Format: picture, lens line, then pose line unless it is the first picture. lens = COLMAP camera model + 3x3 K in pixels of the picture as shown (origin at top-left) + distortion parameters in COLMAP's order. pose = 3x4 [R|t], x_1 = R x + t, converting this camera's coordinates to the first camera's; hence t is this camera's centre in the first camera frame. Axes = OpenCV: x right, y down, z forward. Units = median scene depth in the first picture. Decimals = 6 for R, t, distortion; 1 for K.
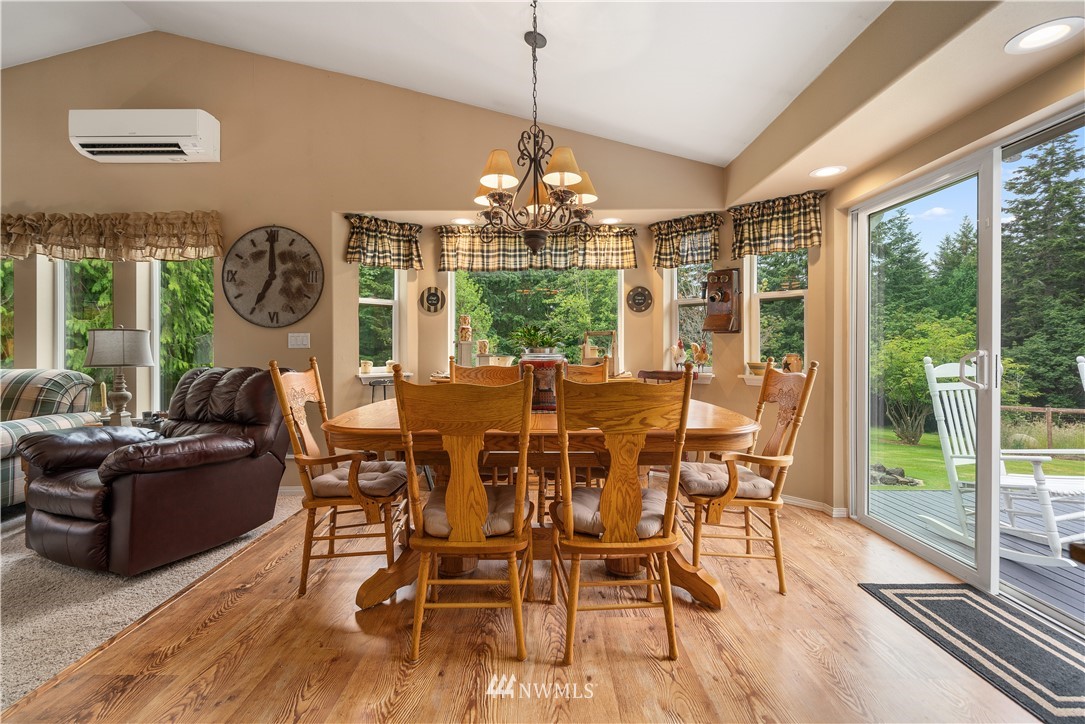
lens RADIAL K [[492.9, 0, 537.4], [0, 492.9, 347.3], [0, 0, 1]] dist [-0.005424, 0.003460]
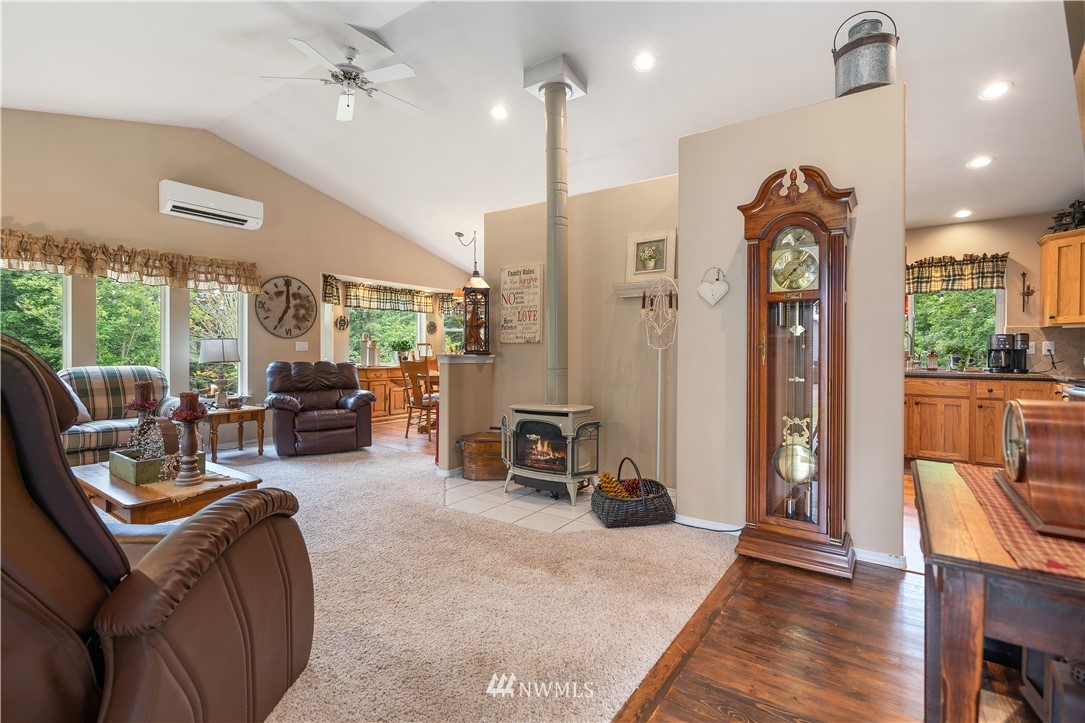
lens RADIAL K [[492.9, 0, 543.6], [0, 492.9, 357.4], [0, 0, 1]] dist [-0.005424, 0.003460]
pose [[0.568302, -0.005705, 0.822800, -1.408501], [-0.006266, 0.999917, 0.011260, 0.000215], [-0.822796, -0.011555, 0.568219, -0.643505]]
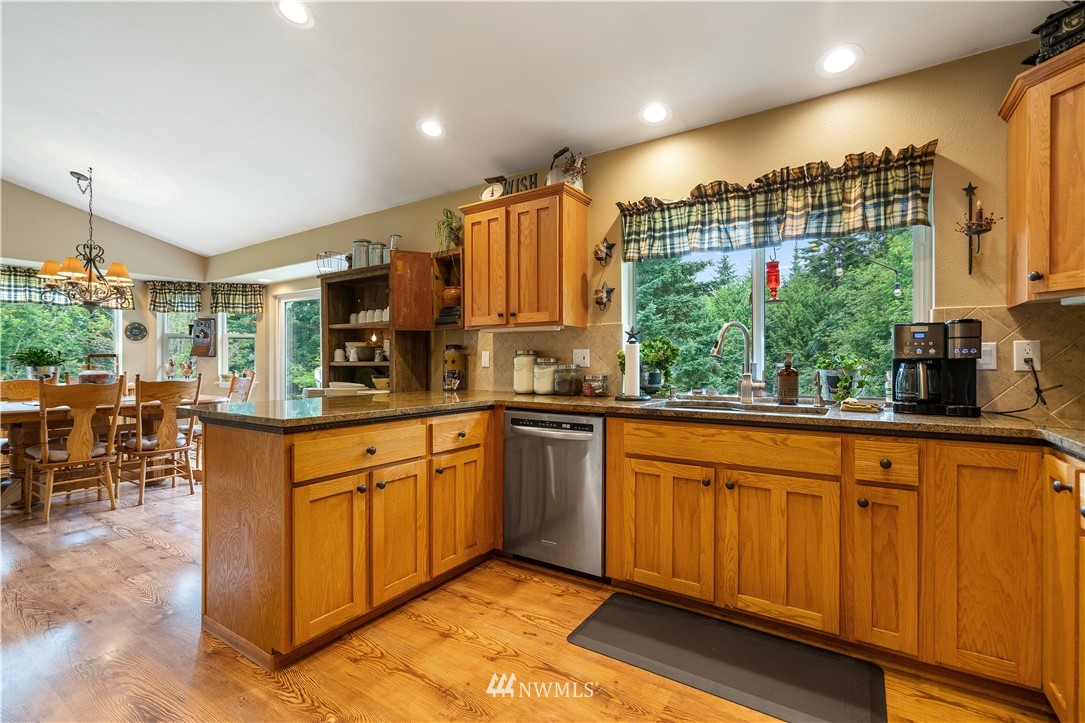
lens RADIAL K [[492.9, 0, 538.6], [0, 492.9, 365.9], [0, 0, 1]] dist [-0.005424, 0.003460]
pose [[0.546476, -0.003025, 0.837469, -0.390503], [-0.001041, 0.999990, 0.004291, -0.008204], [-0.837474, -0.003217, 0.546468, -0.835815]]
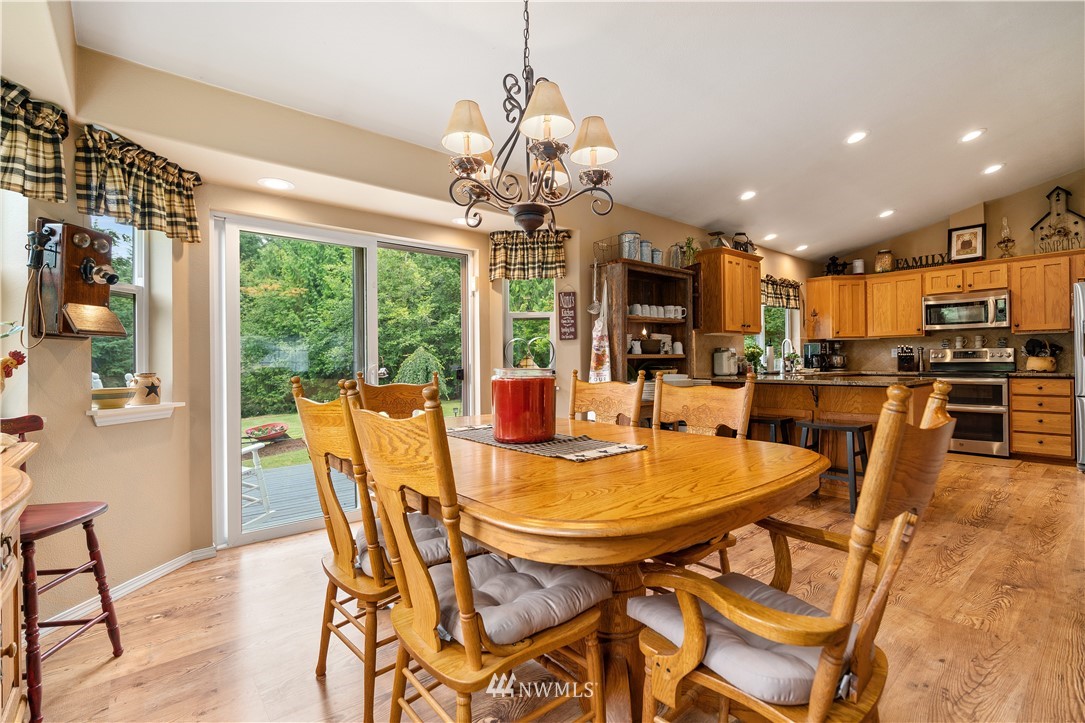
lens RADIAL K [[492.9, 0, 539.5], [0, 492.9, 359.7], [0, 0, 1]] dist [-0.005424, 0.003460]
pose [[-0.648650, 0.009005, 0.761033, -0.379796], [0.009457, 0.999948, -0.003771, 0.001971], [-0.761028, 0.004751, -0.648702, 0.943632]]
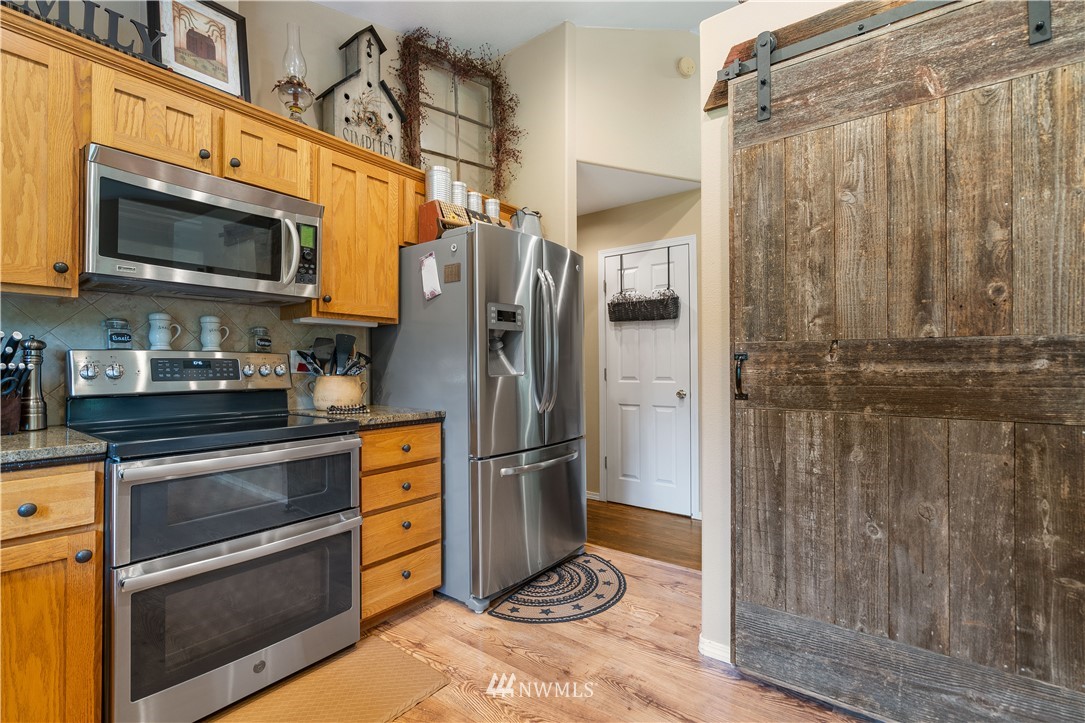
lens RADIAL K [[492.9, 0, 536.5], [0, 492.9, 362.0], [0, 0, 1]] dist [-0.005424, 0.003460]
pose [[-0.607462, -0.006948, -0.794318, 0.120928], [0.002834, 0.999936, -0.010914, -0.007980], [0.794344, -0.008881, -0.607404, -0.485241]]
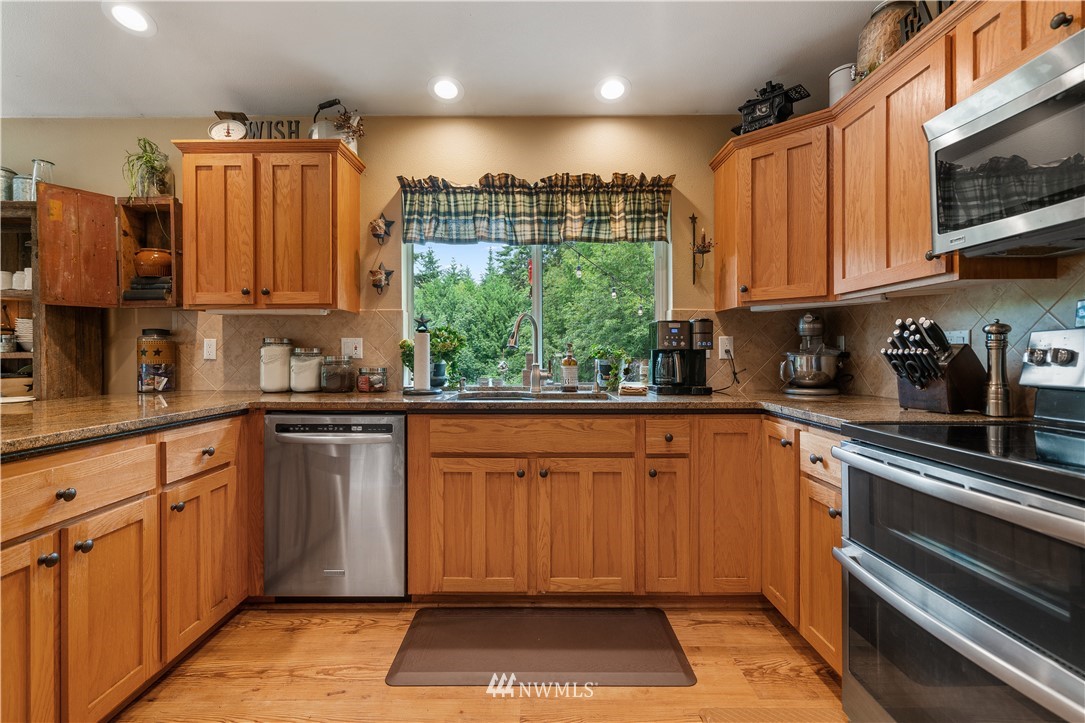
lens RADIAL K [[492.9, 0, 538.2], [0, 492.9, 356.2], [0, 0, 1]] dist [-0.005424, 0.003460]
pose [[-0.004991, -0.003248, 0.999982, -0.374598], [0.001858, 0.999993, 0.003257, -0.007705], [-0.999986, 0.001874, -0.004985, -0.707185]]
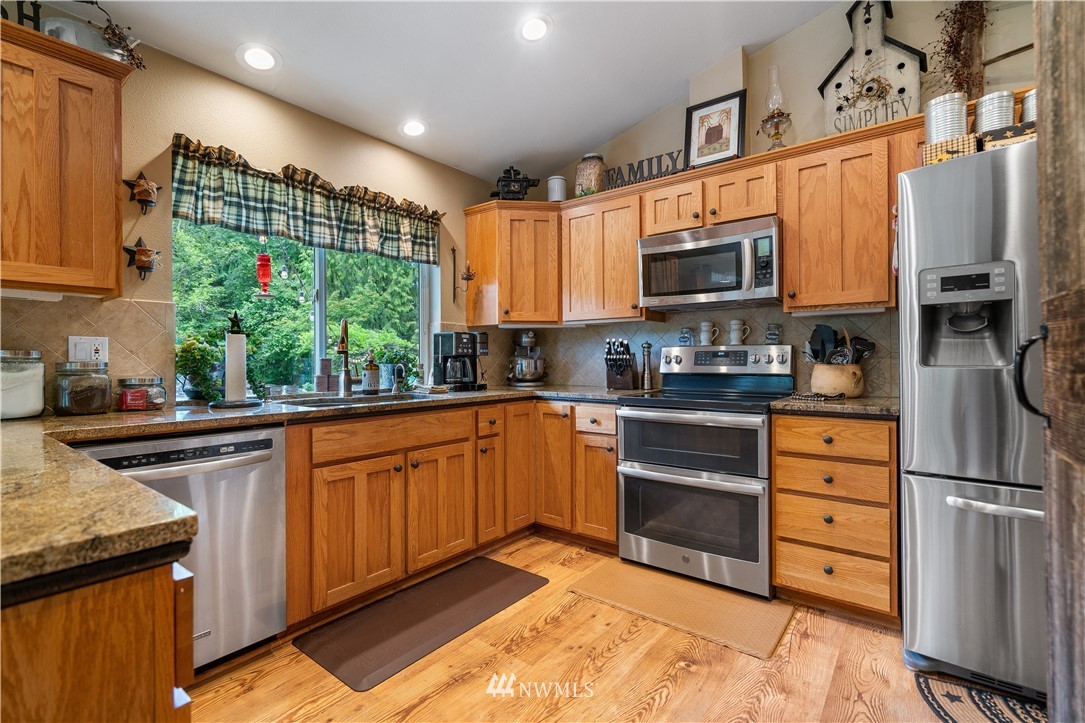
lens RADIAL K [[492.9, 0, 539.1], [0, 492.9, 358.1], [0, 0, 1]] dist [-0.005424, 0.003460]
pose [[-0.790990, 0.005674, 0.611803, -0.326342], [0.005550, 0.999982, -0.002099, -0.007012], [-0.611804, 0.001735, -0.791008, -0.317203]]
